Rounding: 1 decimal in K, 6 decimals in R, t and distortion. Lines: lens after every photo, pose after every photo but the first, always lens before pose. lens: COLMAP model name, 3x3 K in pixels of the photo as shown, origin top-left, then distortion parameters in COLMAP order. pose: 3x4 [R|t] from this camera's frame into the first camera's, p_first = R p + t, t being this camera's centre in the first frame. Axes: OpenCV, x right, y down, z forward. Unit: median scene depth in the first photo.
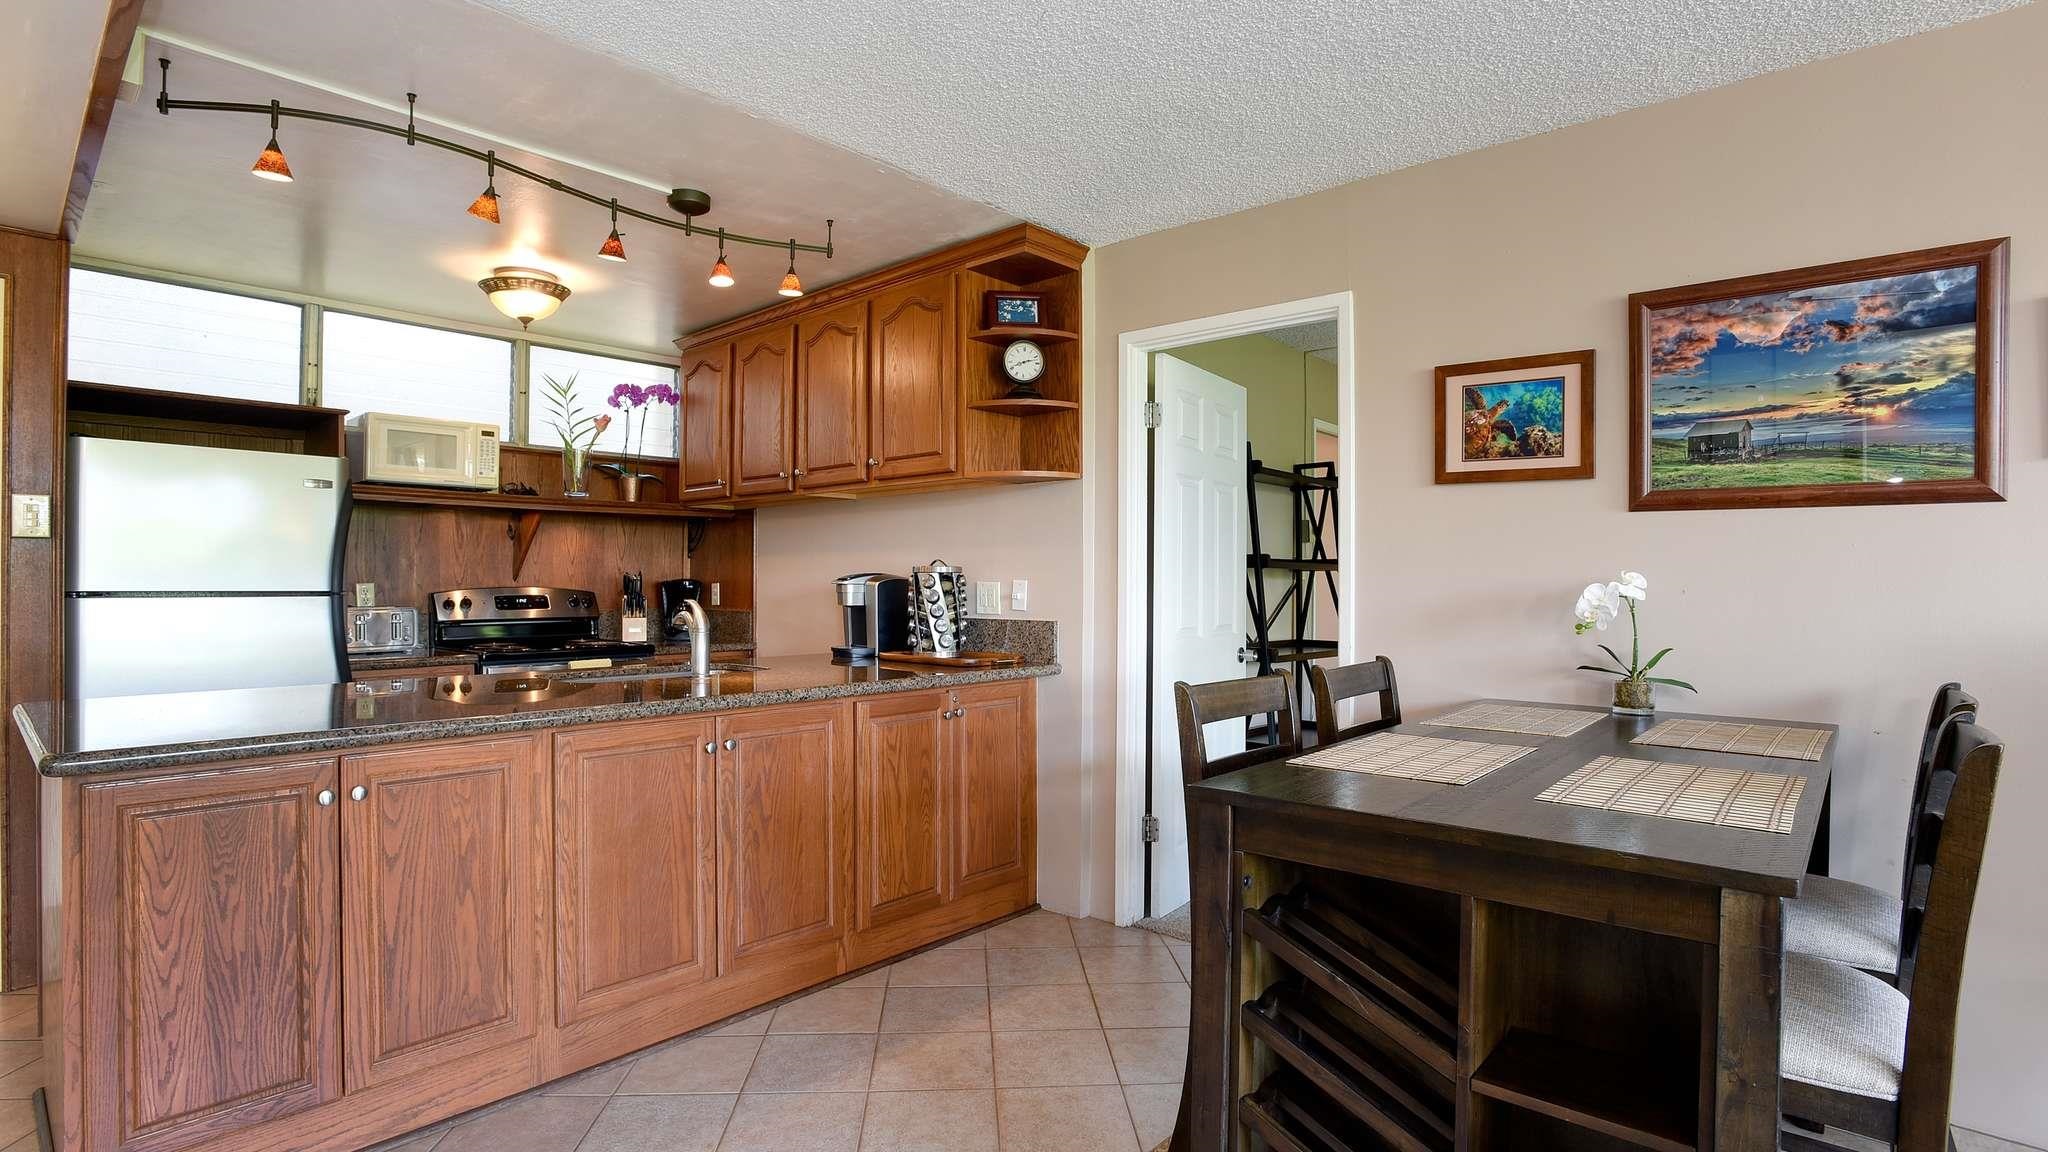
lens RADIAL K [[994.0, 0, 1016.7], [0, 994.0, 577.1], [0, 0, 1]] dist [-0.080003, 0.038222]
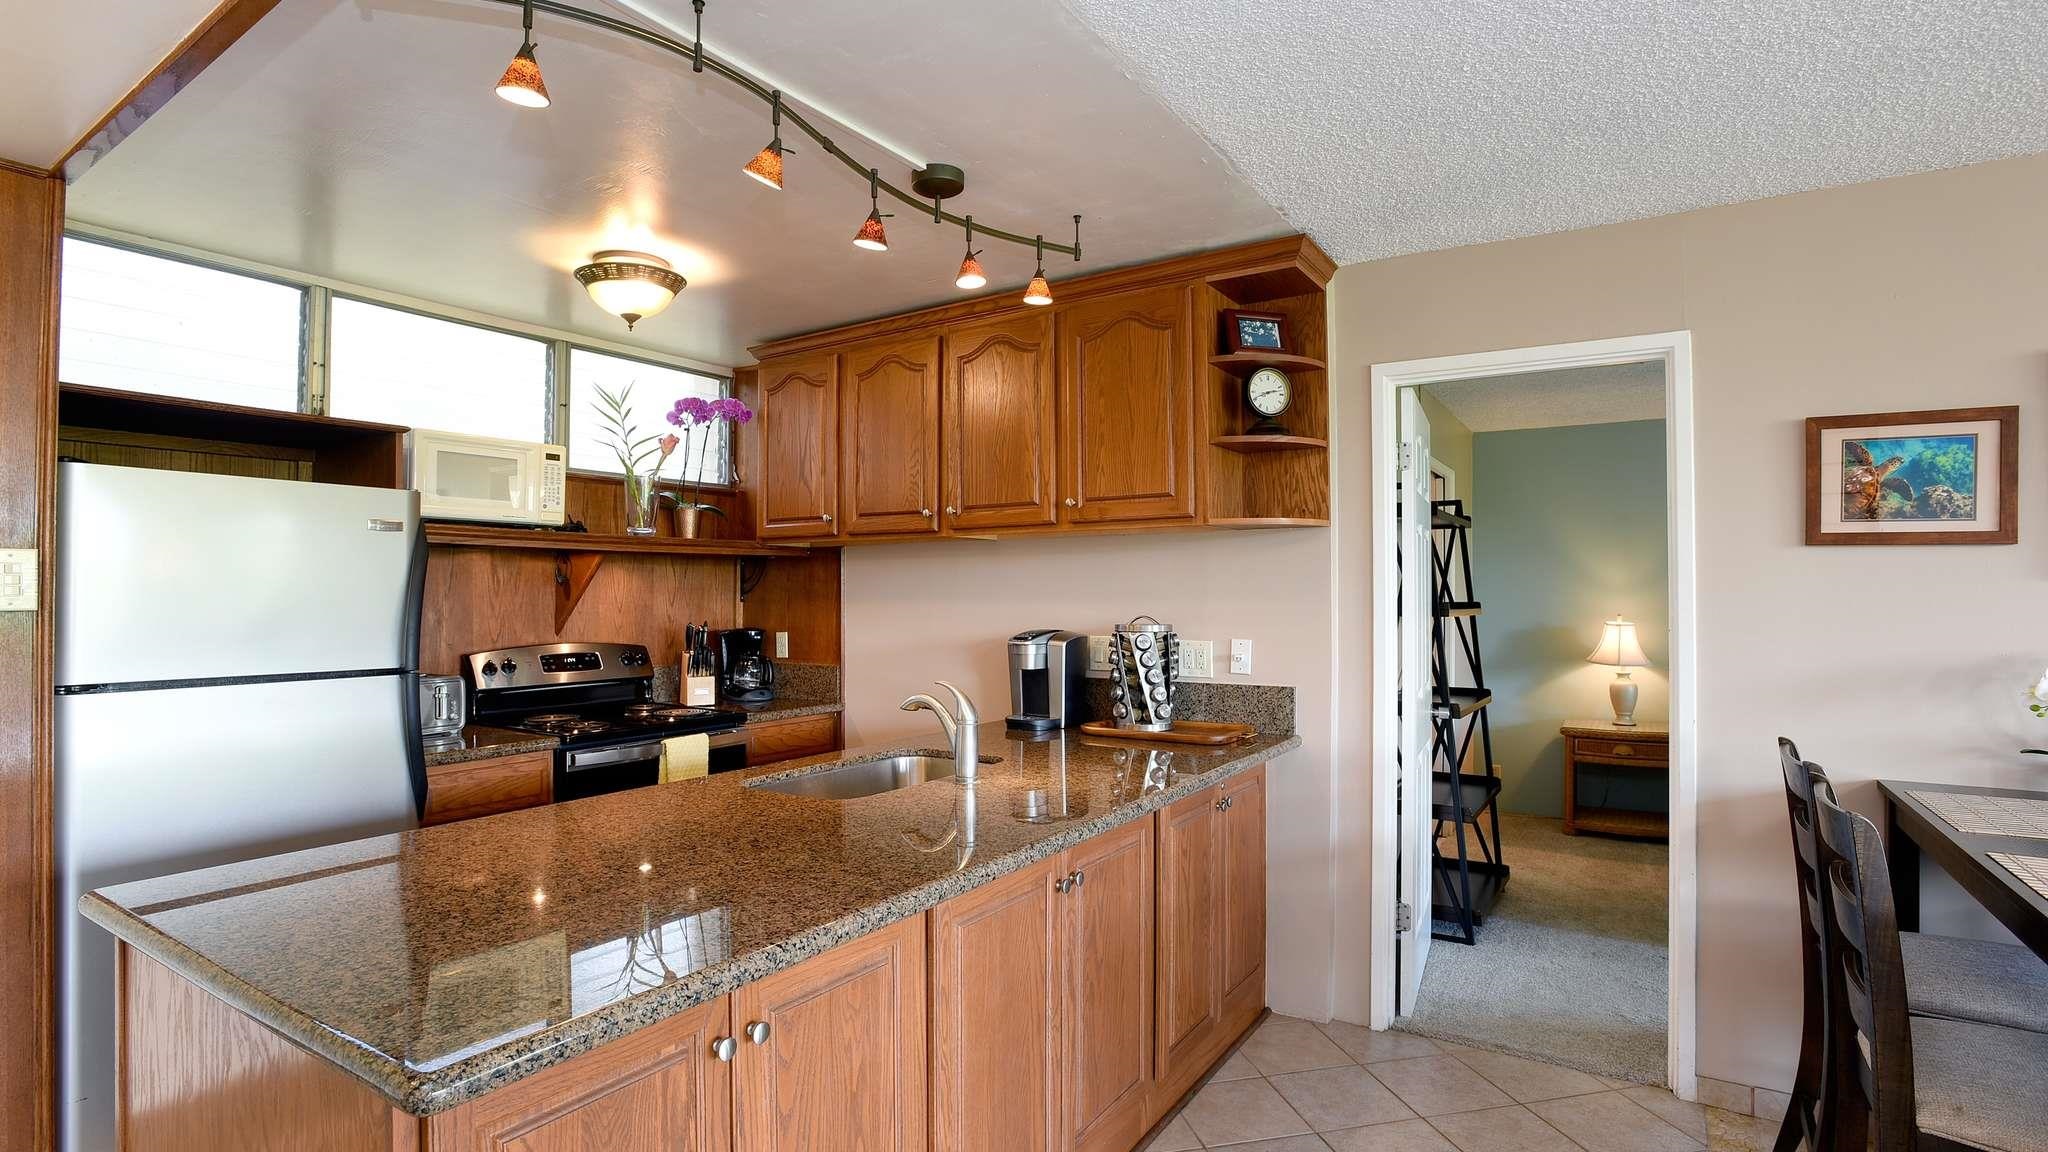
lens RADIAL K [[994.0, 0, 1016.7], [0, 994.0, 577.1], [0, 0, 1]] dist [-0.080003, 0.038222]
pose [[0.988141, -0.001652, 0.153542, -0.343349], [0.003643, 0.999913, -0.012692, -0.043771], [-0.153508, 0.013101, 0.988061, 0.175095]]
